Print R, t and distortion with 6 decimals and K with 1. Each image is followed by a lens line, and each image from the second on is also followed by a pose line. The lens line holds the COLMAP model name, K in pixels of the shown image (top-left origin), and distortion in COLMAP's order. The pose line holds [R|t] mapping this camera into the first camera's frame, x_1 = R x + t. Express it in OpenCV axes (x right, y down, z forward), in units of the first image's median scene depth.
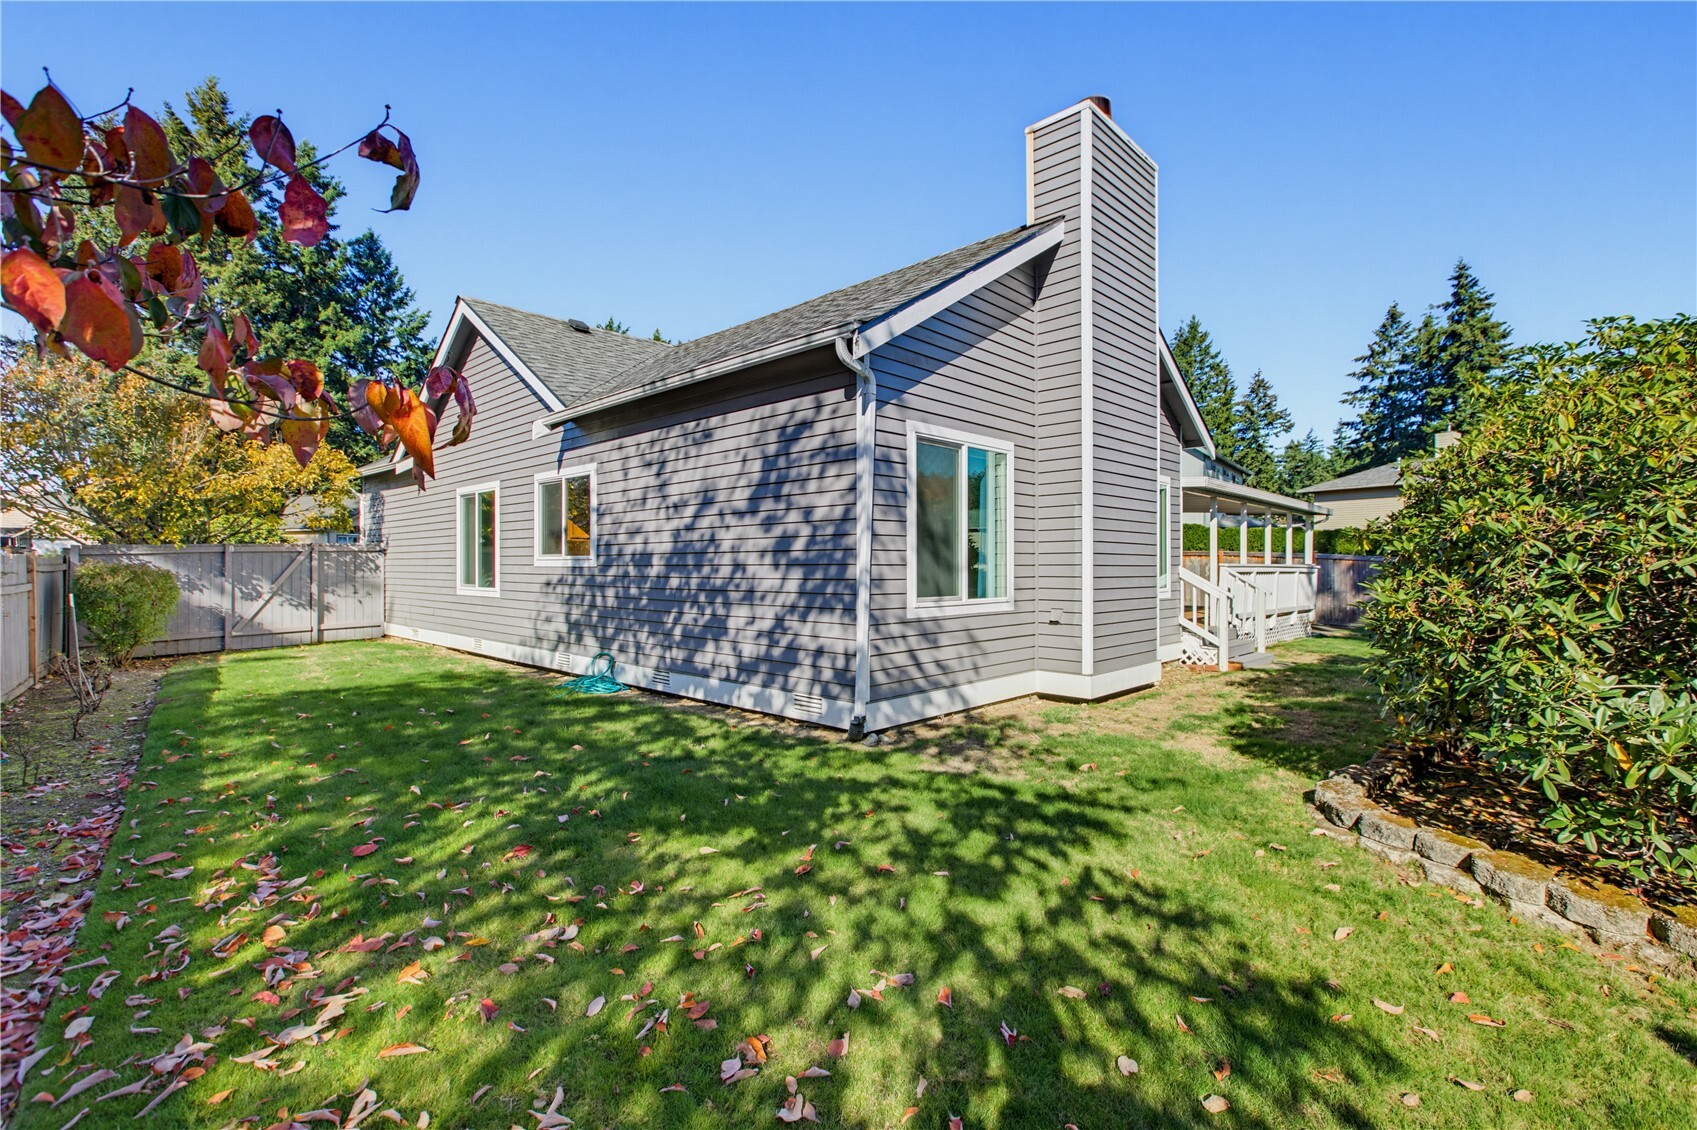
lens RADIAL K [[777.4, 0, 849.2], [0, 777.4, 521.2], [0, 0, 1]] dist [-0.001505, -0.000150]
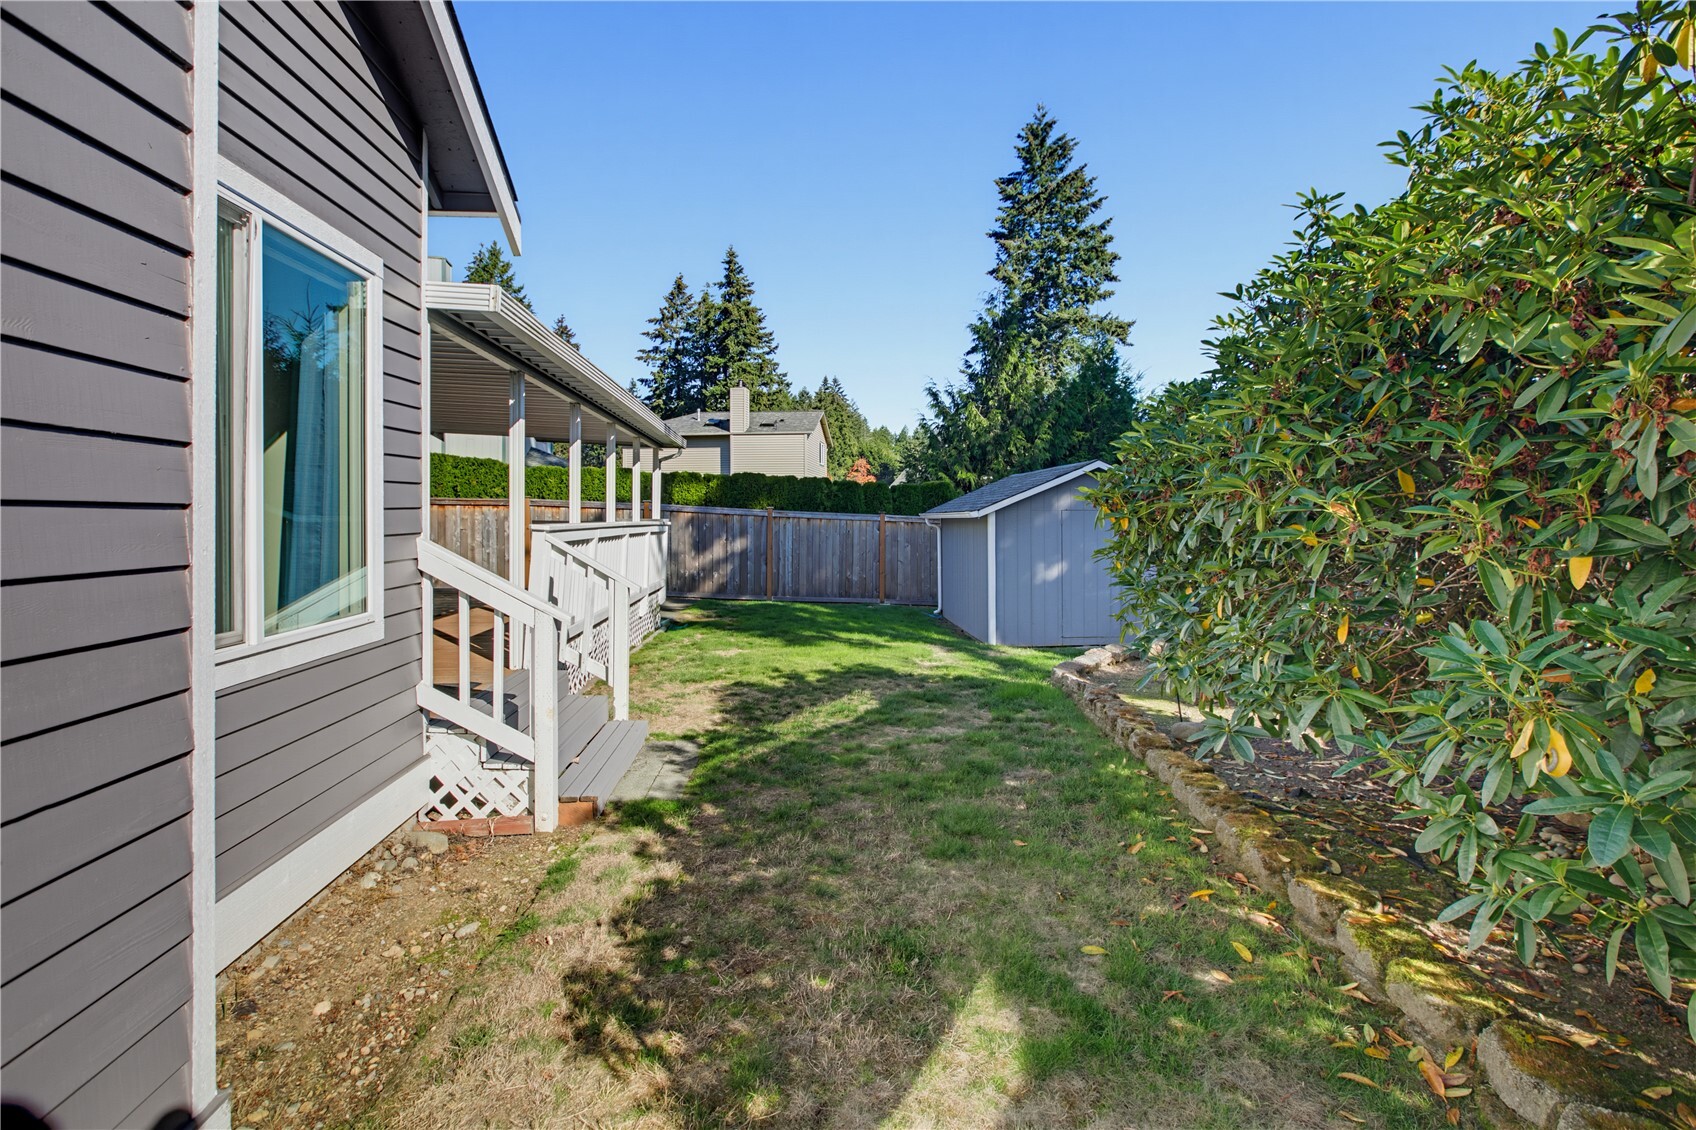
lens RADIAL K [[777.0, 0, 848.7], [0, 777.0, 521.2], [0, 0, 1]] dist [-0.001505, -0.000150]
pose [[0.662913, -0.013586, 0.748573, 0.045578], [-0.033070, 0.998328, 0.047405, 0.004563], [-0.747966, -0.056181, 0.661356, 0.098541]]
